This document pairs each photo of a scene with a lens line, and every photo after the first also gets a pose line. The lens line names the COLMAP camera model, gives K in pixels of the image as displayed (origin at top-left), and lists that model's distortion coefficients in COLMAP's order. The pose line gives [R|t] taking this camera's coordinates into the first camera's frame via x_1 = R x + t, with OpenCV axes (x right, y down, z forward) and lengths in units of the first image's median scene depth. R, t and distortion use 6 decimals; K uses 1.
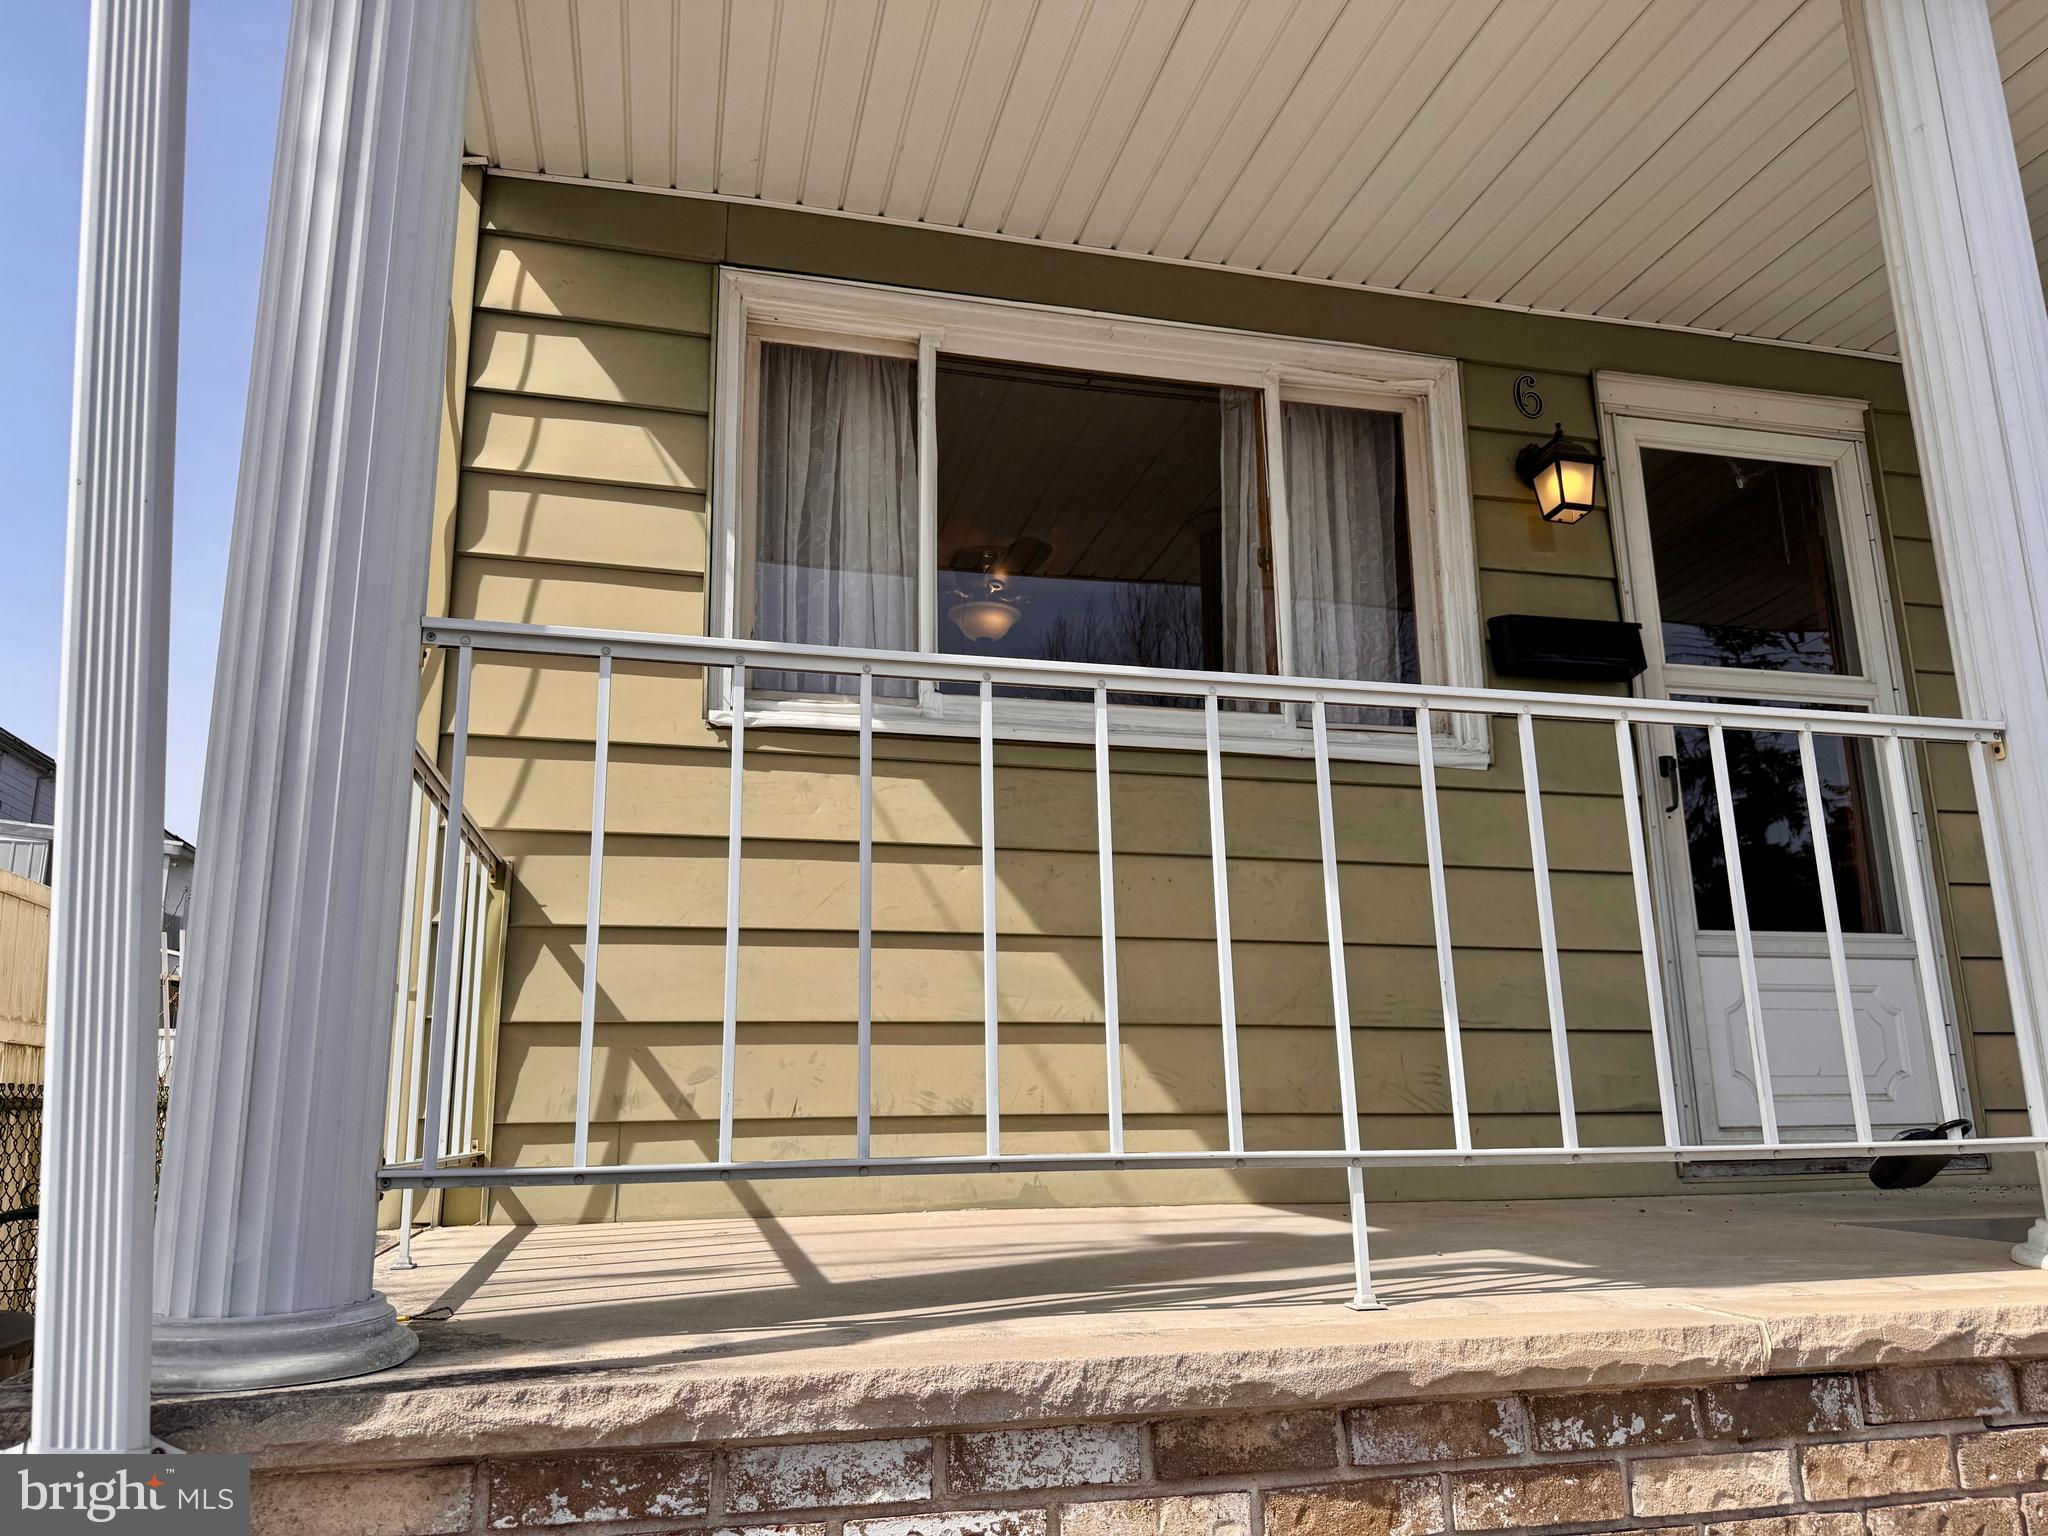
lens RADIAL K [[1443.8, 0, 1018.0], [0, 1443.8, 784.4], [0, 0, 1]] dist [0.027701, -0.037870]
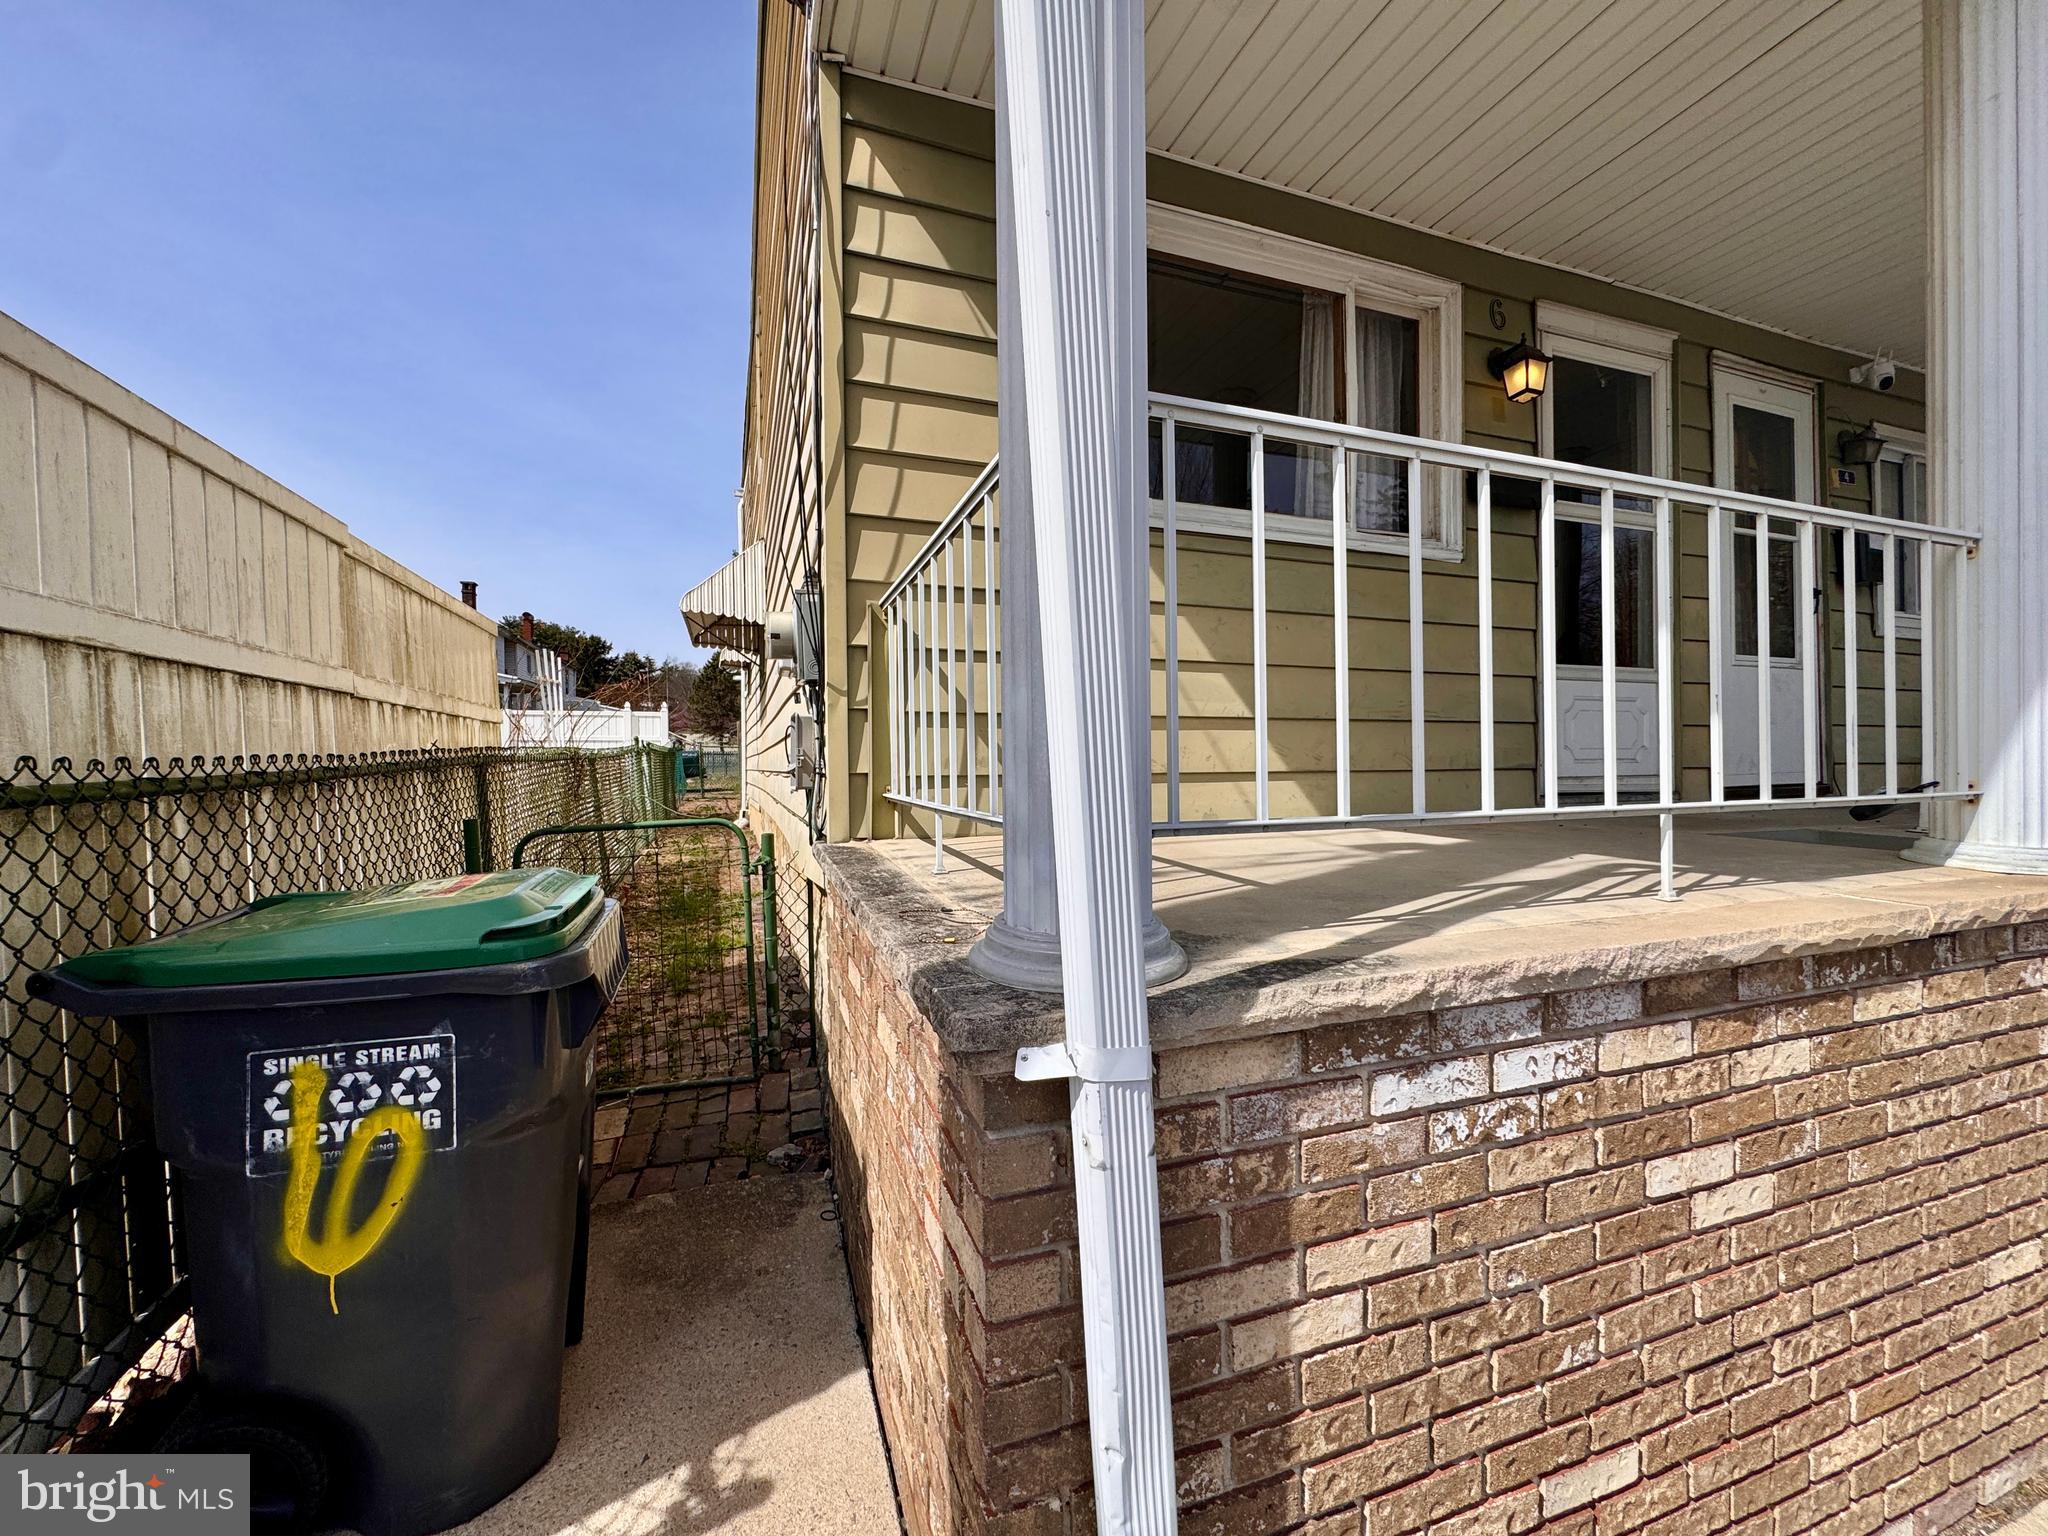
lens RADIAL K [[814.2, 0, 1022.4], [0, 814.2, 771.0], [0, 0, 1]] dist [-0.004838, 0.000713]
pose [[0.994323, 0.001514, 0.106388, -0.291961], [-0.026243, 0.972497, 0.231432, 0.020558], [-0.103112, -0.232911, 0.967016, 0.133203]]
